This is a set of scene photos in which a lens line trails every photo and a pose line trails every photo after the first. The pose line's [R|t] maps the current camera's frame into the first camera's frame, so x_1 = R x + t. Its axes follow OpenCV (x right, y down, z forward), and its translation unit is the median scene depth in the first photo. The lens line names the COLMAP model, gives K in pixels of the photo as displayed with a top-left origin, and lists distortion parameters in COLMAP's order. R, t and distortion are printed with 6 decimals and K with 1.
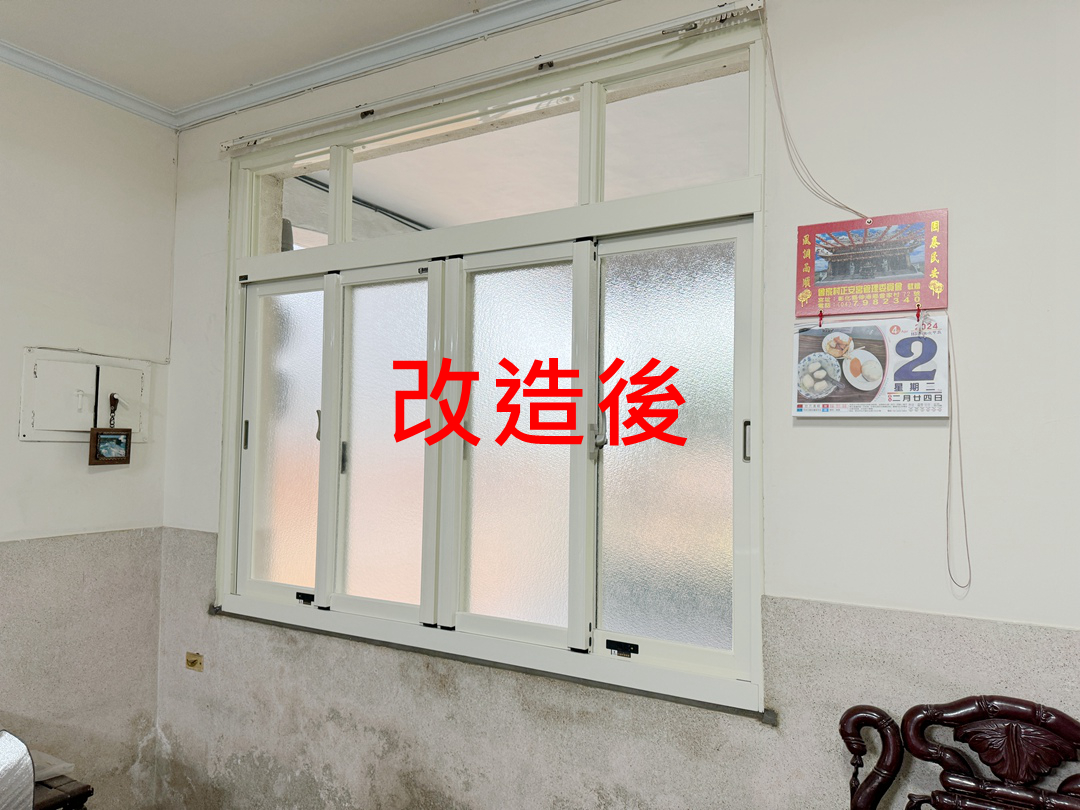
lens RADIAL K [[750.5, 0, 543.7], [0, 750.5, 408.1], [0, 0, 1]] dist [0.005612, -0.015873]
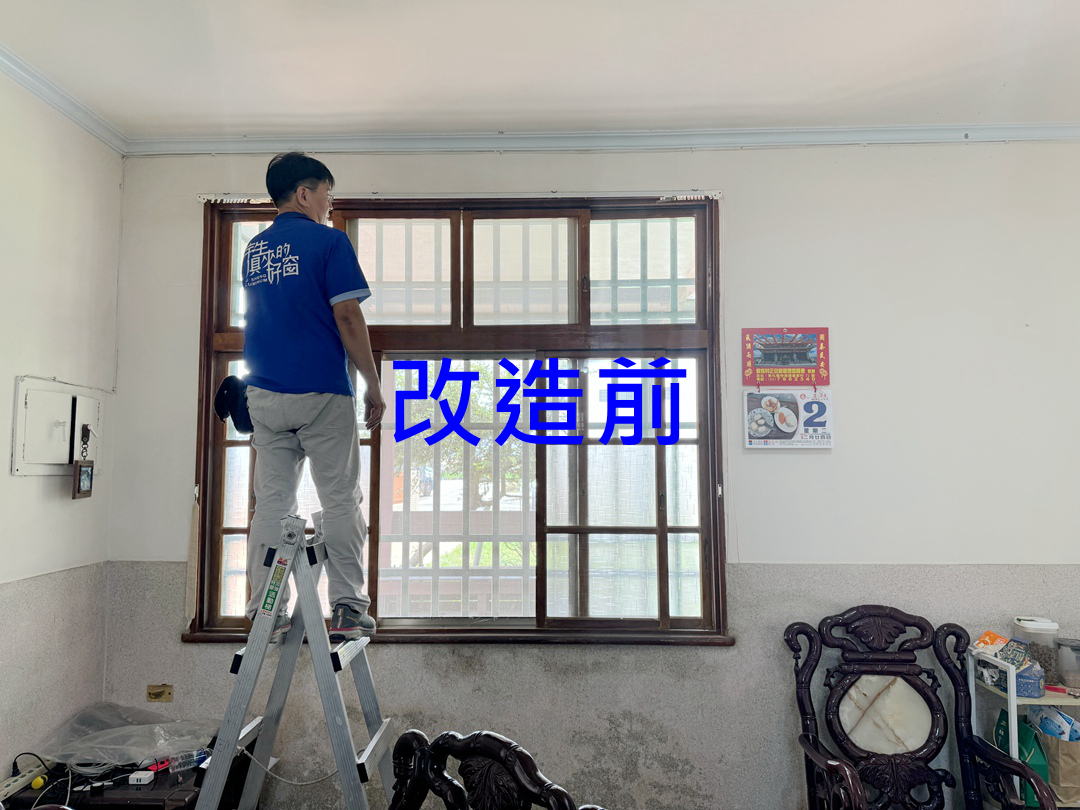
lens RADIAL K [[750.5, 0, 529.7], [0, 750.5, 404.1], [0, 0, 1]] dist [0.005612, -0.015873]
pose [[0.885829, 0.019929, 0.463584, -0.822956], [-0.006098, 0.999491, -0.031316, -0.029642], [-0.463972, 0.024914, 0.885500, -0.199477]]
